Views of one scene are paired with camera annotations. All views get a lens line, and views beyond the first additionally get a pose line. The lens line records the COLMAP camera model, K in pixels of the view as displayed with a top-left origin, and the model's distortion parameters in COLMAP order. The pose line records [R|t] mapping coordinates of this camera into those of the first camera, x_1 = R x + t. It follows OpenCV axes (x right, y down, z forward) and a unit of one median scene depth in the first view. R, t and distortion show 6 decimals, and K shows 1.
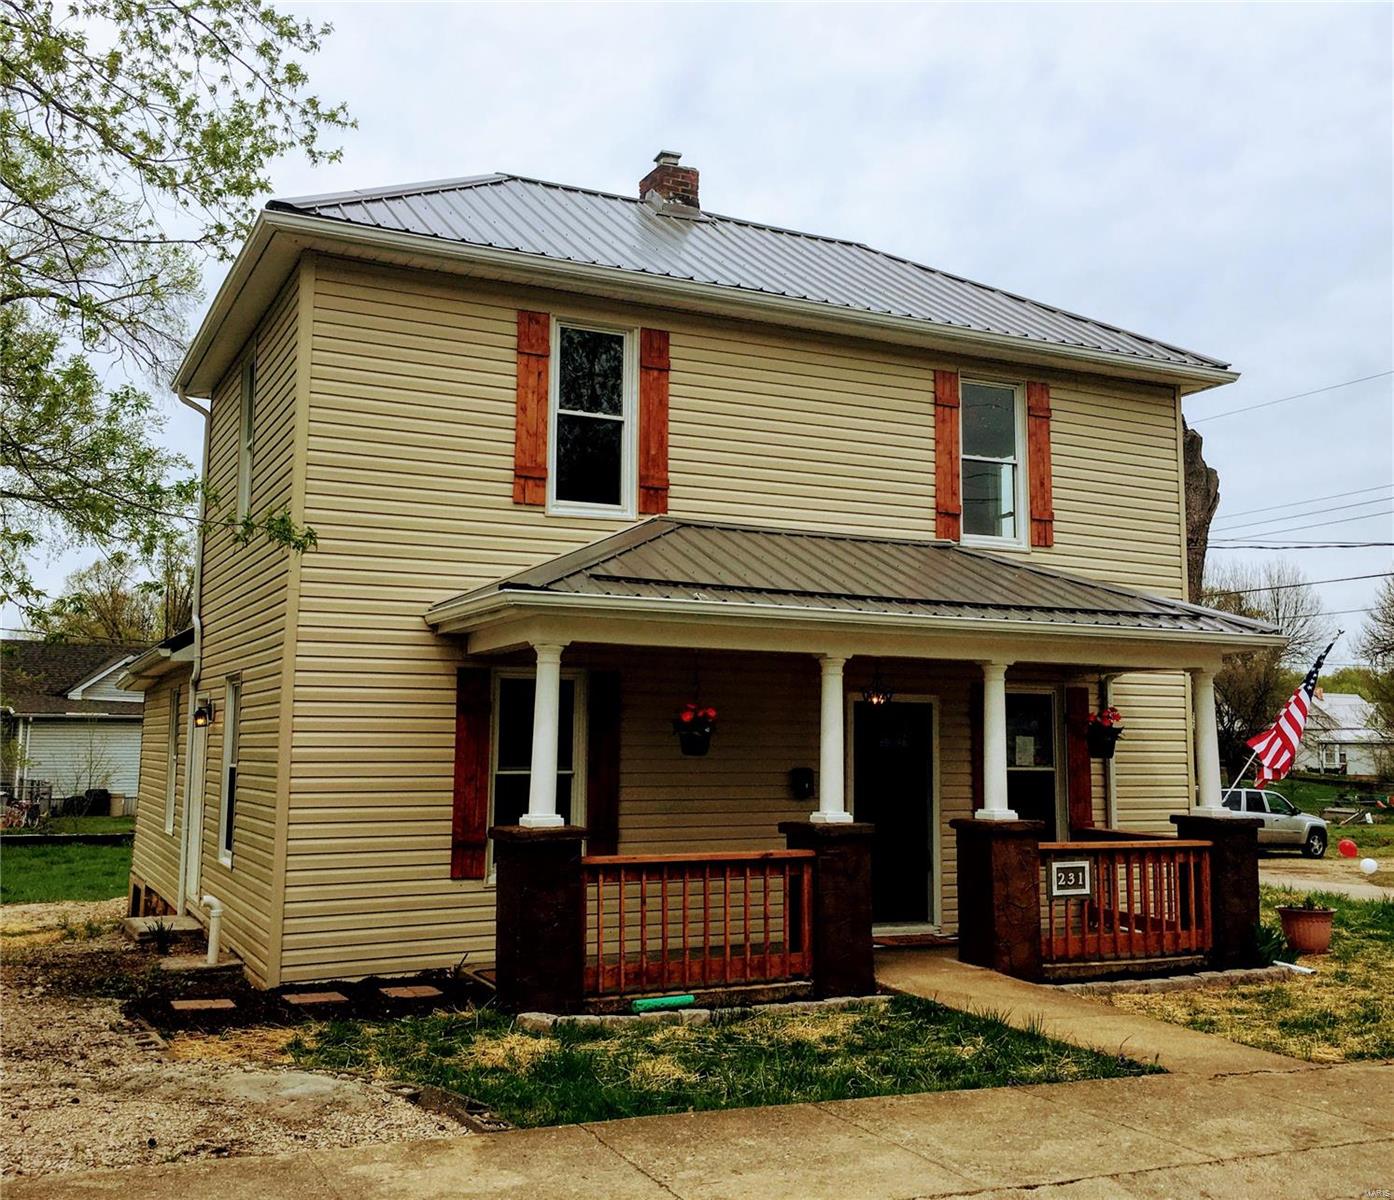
lens RADIAL K [[1388.8, 0, 697.0], [0, 1388.8, 600.0], [0, 0, 1]] dist [0.058679, -0.002120]
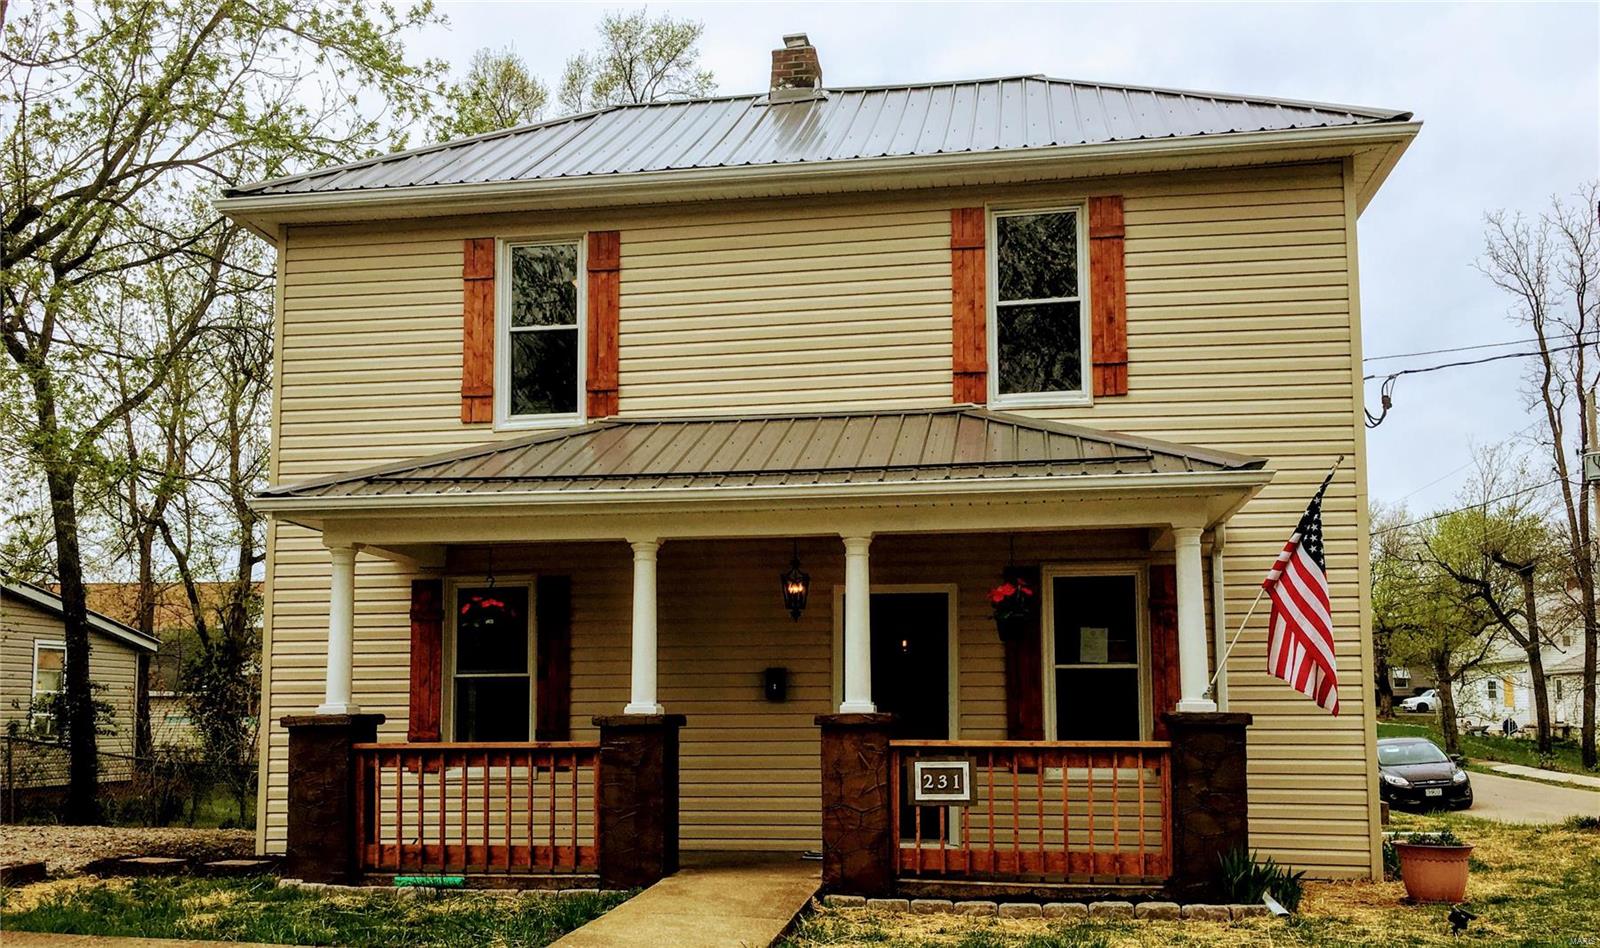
lens RADIAL K [[1450.1, 0, 801.2], [0, 1450.1, 594.6], [0, 0, 1]] dist [0.084134, -0.119421]
pose [[0.818007, -0.059169, -0.572157, 0.677193], [0.070416, 0.997515, -0.002484, 0.078320], [0.570882, -0.038258, 0.820140, 0.219791]]
